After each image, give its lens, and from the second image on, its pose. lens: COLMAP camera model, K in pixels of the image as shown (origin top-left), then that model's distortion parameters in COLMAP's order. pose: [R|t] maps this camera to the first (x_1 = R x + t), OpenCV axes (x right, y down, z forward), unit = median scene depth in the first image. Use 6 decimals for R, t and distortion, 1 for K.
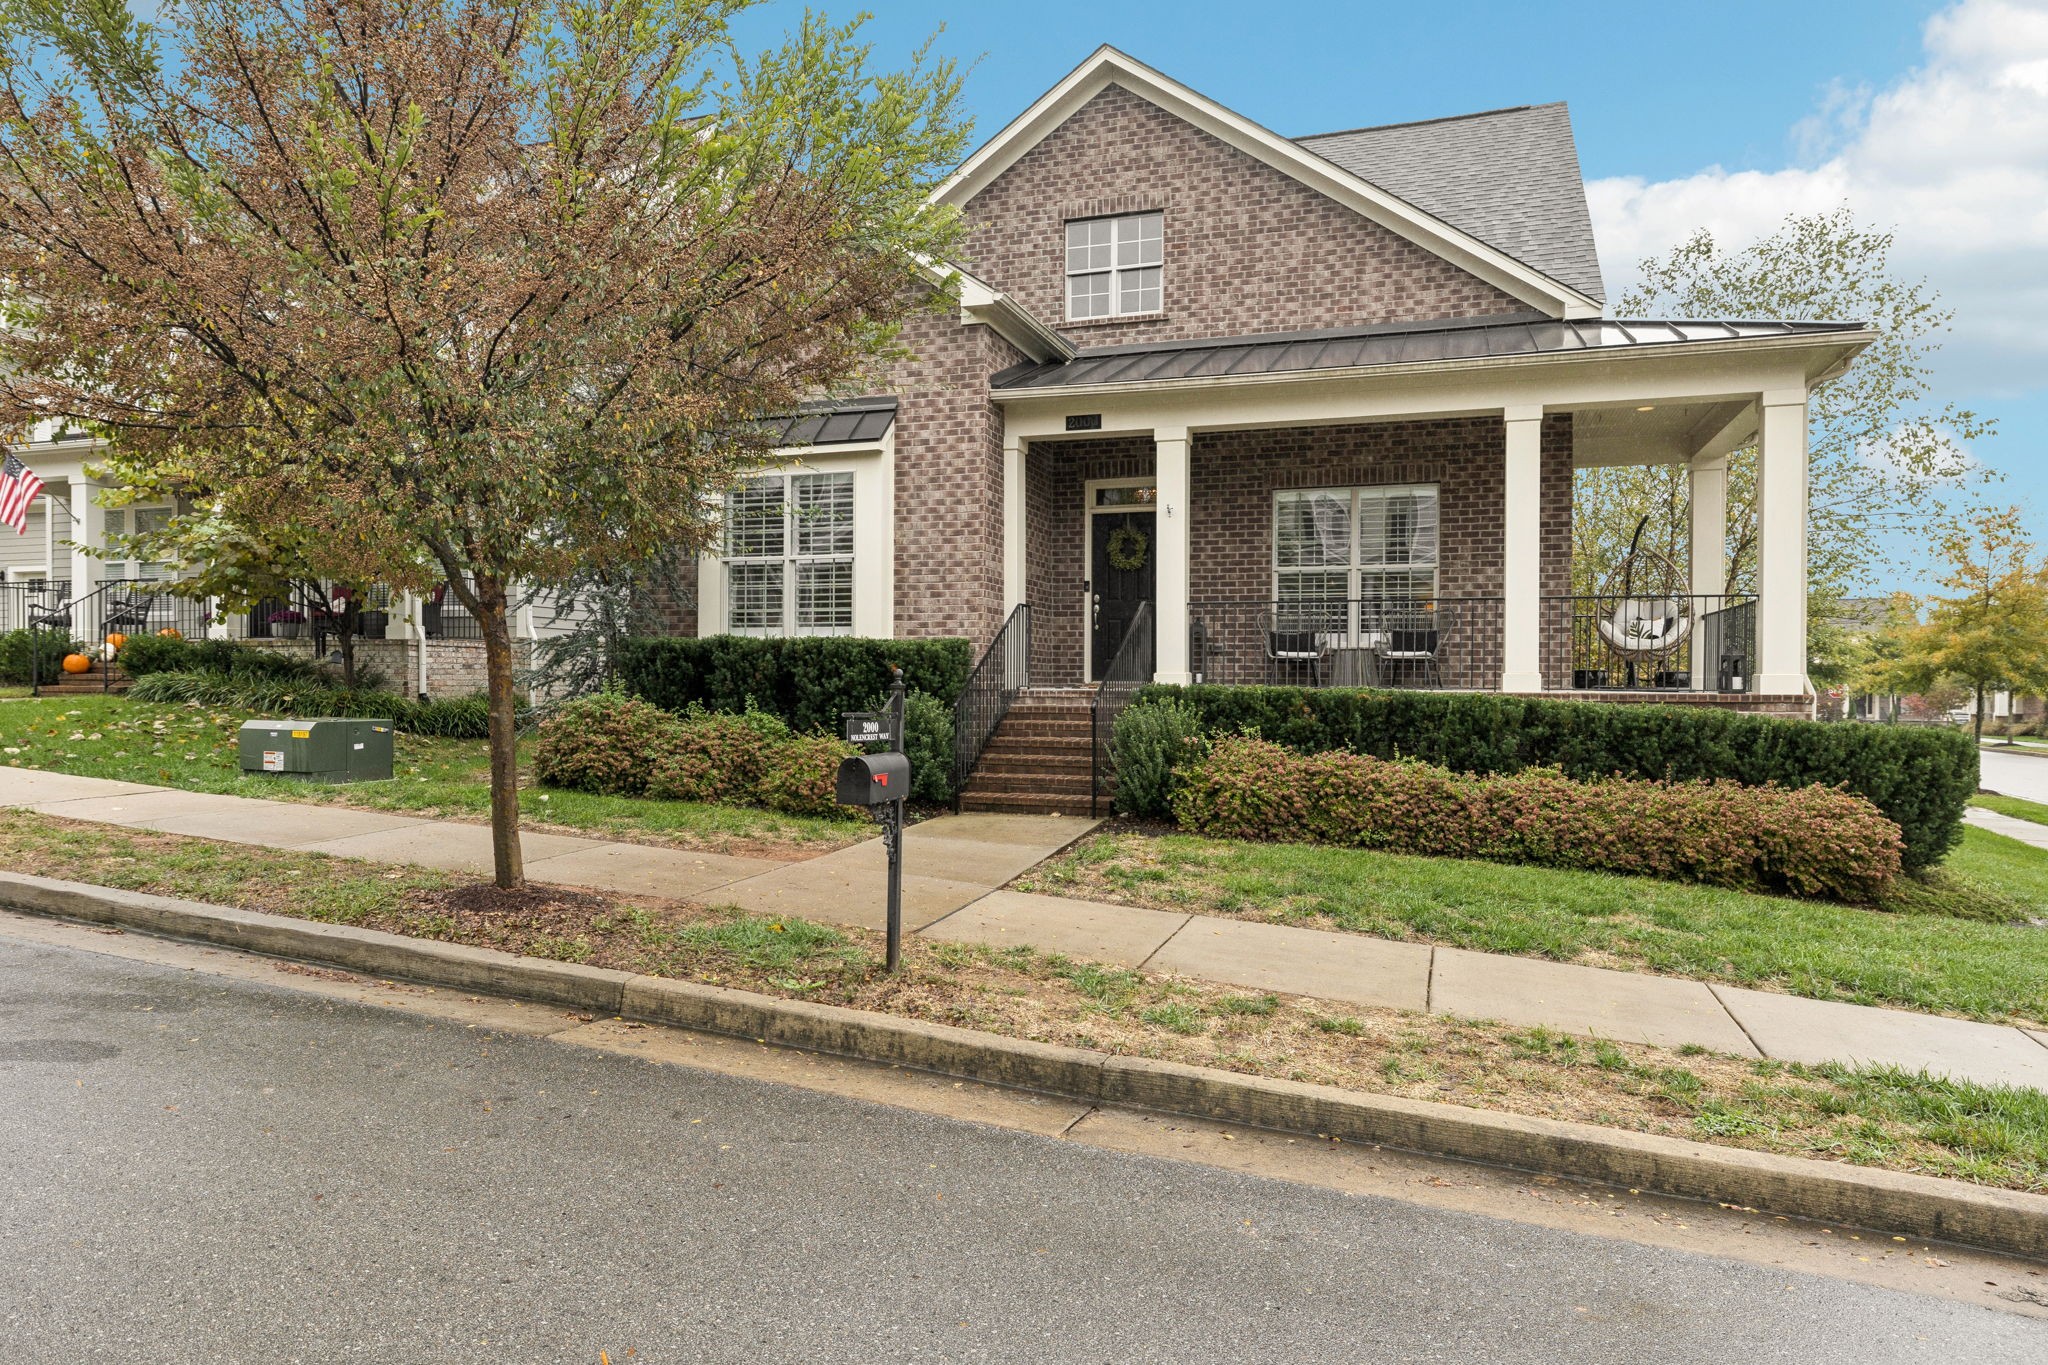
lens RADIAL K [[1063.3, 0, 1125.2], [0, 1063.3, 688.0], [0, 0, 1]] dist [-0.000001, -0.000377]
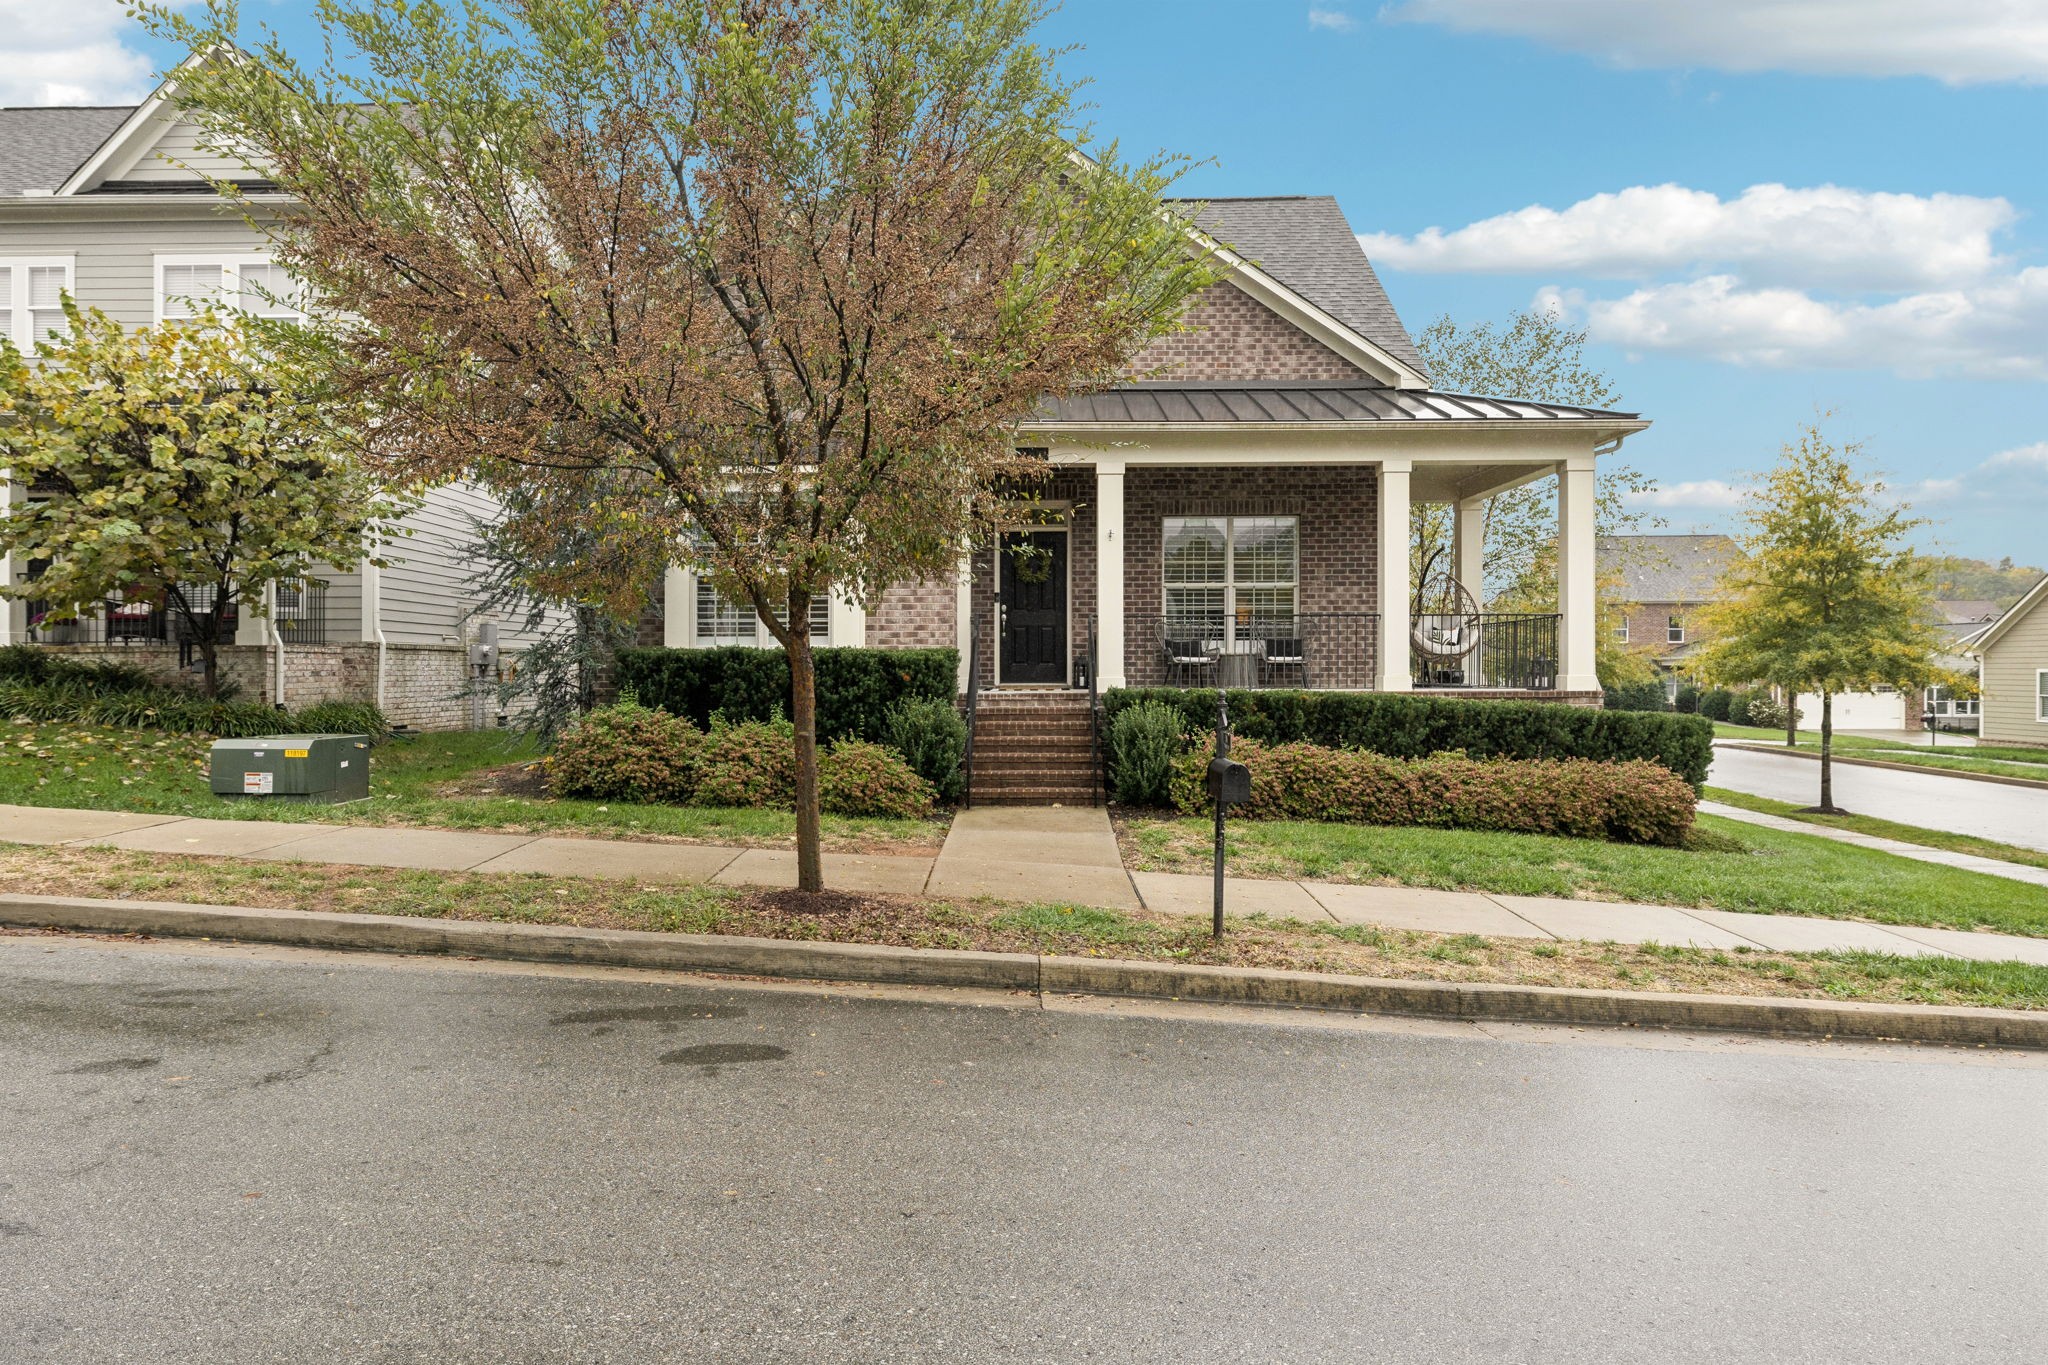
lens RADIAL K [[1028.6, 0, 1016.2], [0, 1028.6, 668.2], [0, 0, 1]] dist [0.000073, 0.000322]
pose [[0.965891, -0.007215, 0.258848, -0.342179], [0.009262, 0.999935, -0.006690, -0.017401], [-0.258783, 0.008859, 0.965895, -0.040712]]
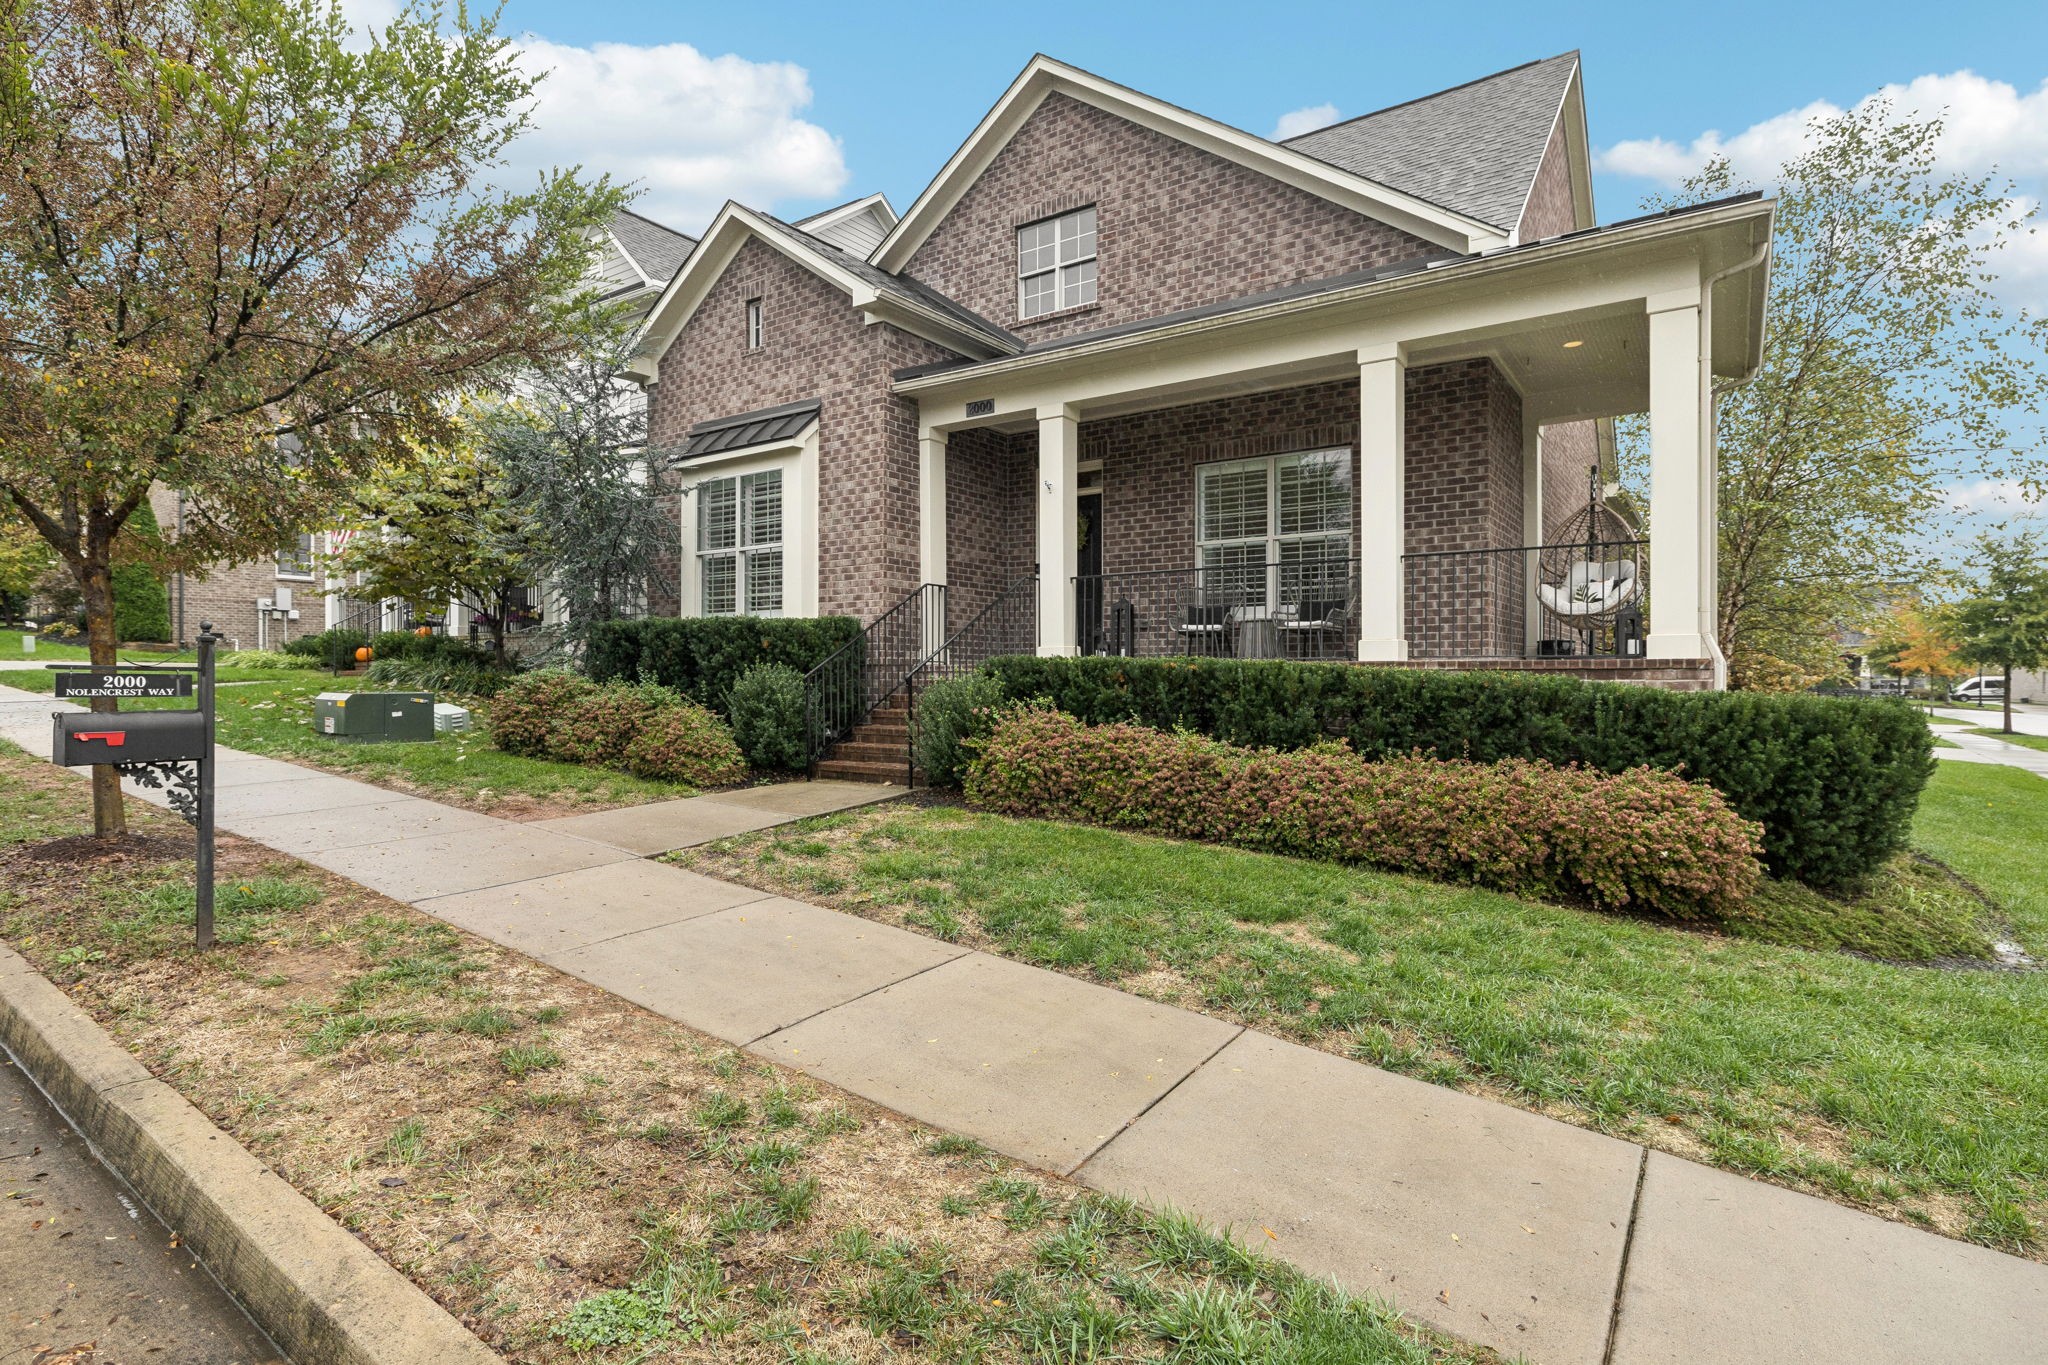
lens RADIAL K [[879.3, 0, 1178.9], [0, 879.3, 673.6], [0, 0, 1]] dist [-0.003498, -0.000125]
pose [[0.969828, -0.006994, -0.243689, 0.363846], [0.005631, 0.999964, -0.006292, 0.017535], [0.243724, 0.004730, 0.969833, 0.215867]]
